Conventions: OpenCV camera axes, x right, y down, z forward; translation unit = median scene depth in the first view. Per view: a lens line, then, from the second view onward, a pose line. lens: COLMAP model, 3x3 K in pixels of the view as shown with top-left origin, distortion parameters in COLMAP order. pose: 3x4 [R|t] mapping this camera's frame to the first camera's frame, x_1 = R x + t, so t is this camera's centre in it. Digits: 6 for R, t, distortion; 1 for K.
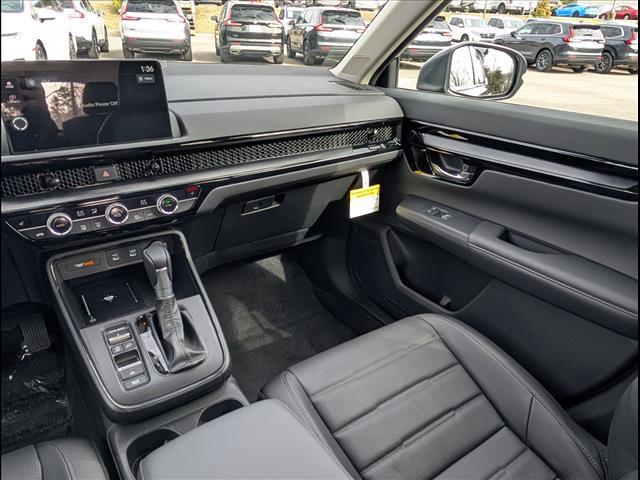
lens RADIAL K [[459.1, 0, 316.7], [0, 459.1, 242.2], [0, 0, 1]] dist [0.011061, 0.004337]
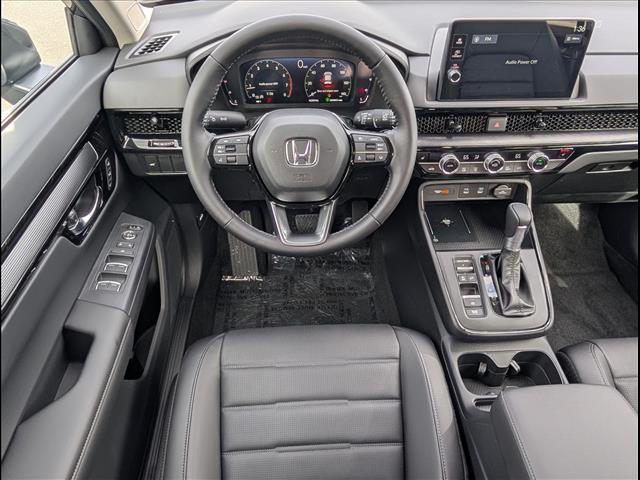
lens RADIAL K [[459.1, 0, 319.0], [0, 459.1, 245.2], [0, 0, 1]] dist [0.011061, 0.004337]
pose [[0.853117, 0.339432, -0.396203, -0.288392], [-0.224998, 0.924535, 0.307588, -0.125117], [0.470709, -0.173264, 0.865108, -0.189826]]
